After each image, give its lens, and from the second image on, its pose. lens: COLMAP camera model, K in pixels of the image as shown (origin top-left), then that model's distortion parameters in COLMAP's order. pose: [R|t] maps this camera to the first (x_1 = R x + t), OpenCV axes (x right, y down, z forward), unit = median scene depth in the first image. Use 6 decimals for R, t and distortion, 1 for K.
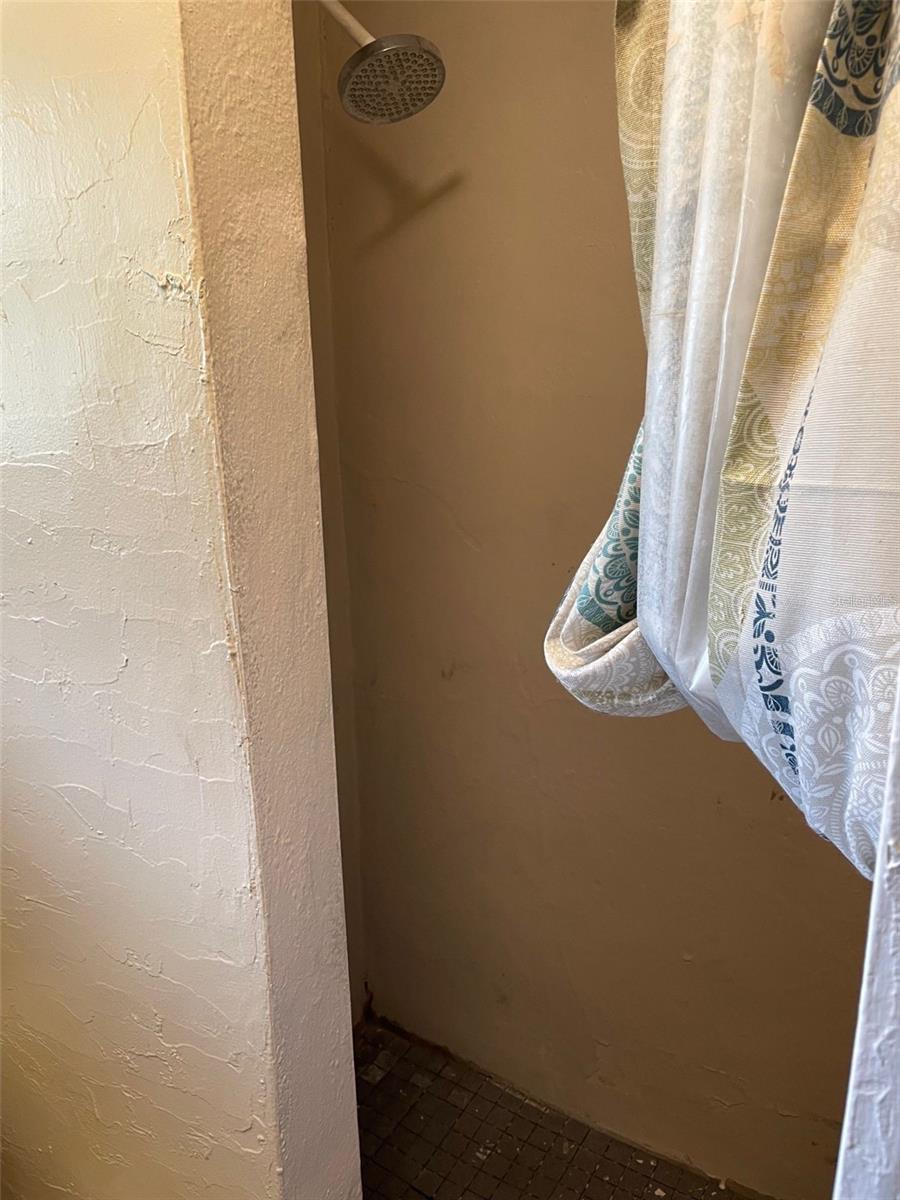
lens RADIAL K [[909.8, 0, 450.0], [0, 909.8, 600.0], [0, 0, 1]] dist [0.059143, -0.095659]
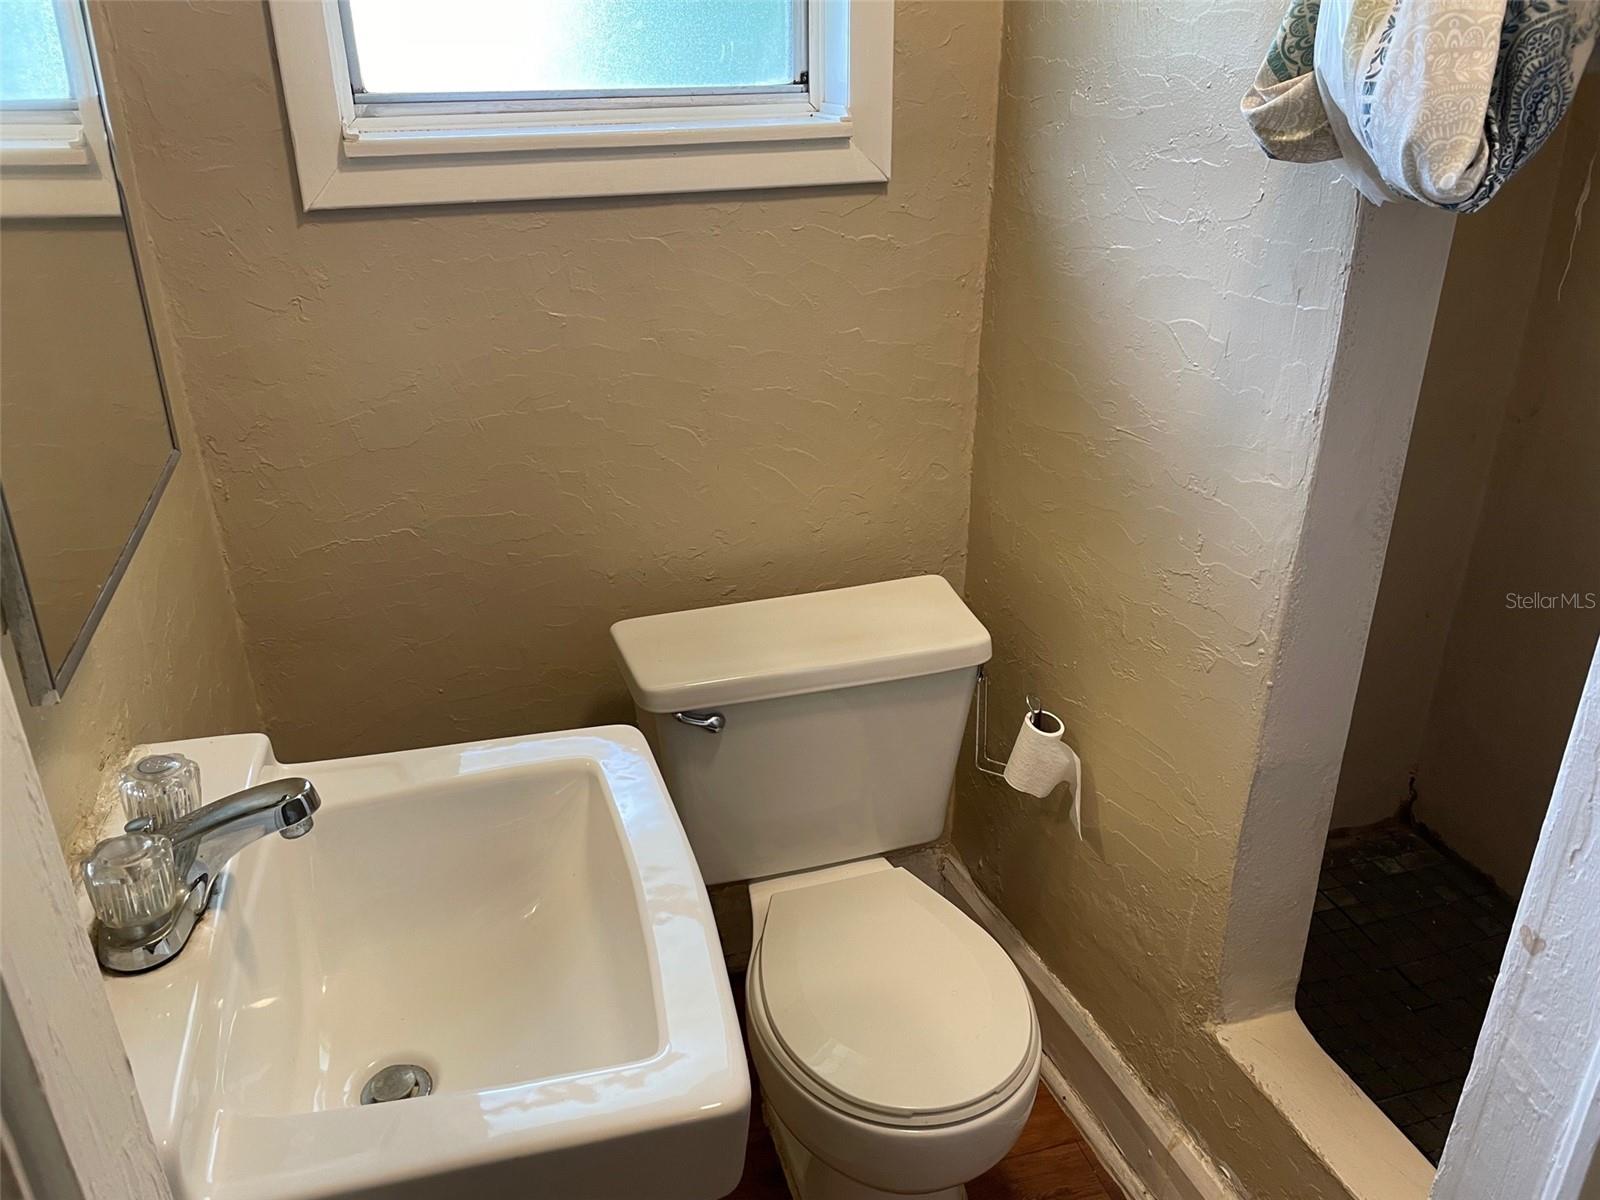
lens RADIAL K [[1213.1, 0, 800.0], [0, 1213.1, 600.0], [0, 0, 1]] dist [0.059143, -0.095659]
pose [[0.758435, 0.282646, -0.587271, 0.236842], [-0.192286, 0.958001, 0.212745, 0.320485], [0.622738, -0.048430, 0.780930, -0.548850]]
